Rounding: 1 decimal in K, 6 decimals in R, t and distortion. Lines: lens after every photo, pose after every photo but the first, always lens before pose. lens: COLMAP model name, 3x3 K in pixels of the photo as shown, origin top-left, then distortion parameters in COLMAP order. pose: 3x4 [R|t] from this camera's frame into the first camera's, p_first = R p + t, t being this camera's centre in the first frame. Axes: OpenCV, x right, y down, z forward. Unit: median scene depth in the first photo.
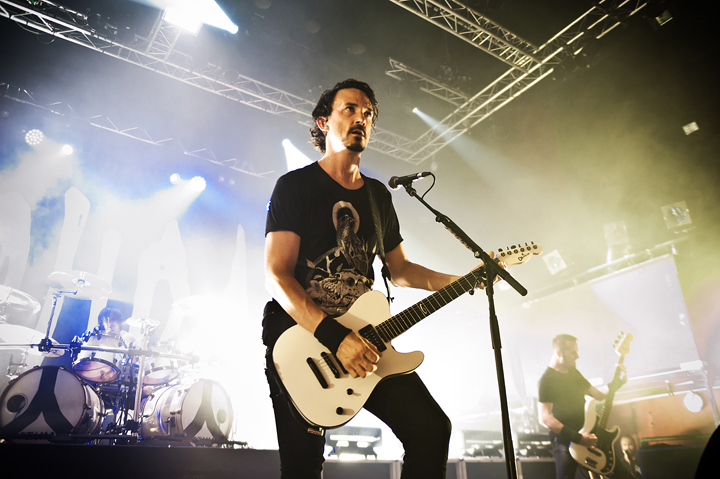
lens RADIAL K [[568.5, 0, 357.4], [0, 568.5, 244.8], [0, 0, 1]] dist [-0.031986, 0.024105]
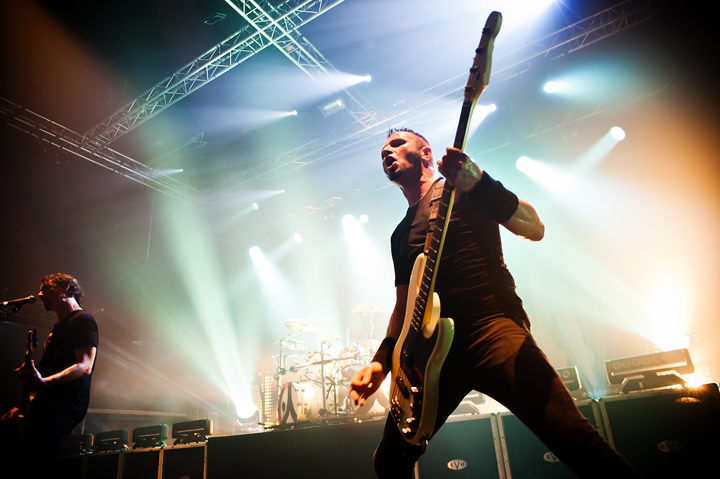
lens RADIAL K [[510.3, 0, 363.1], [0, 510.3, 239.6], [0, 0, 1]] dist [-0.068031, 0.034035]
pose [[0.382510, -0.371697, -0.845889, 0.492099], [0.428546, 0.882452, -0.193976, 0.116588], [0.818557, -0.288304, 0.496836, 0.290306]]
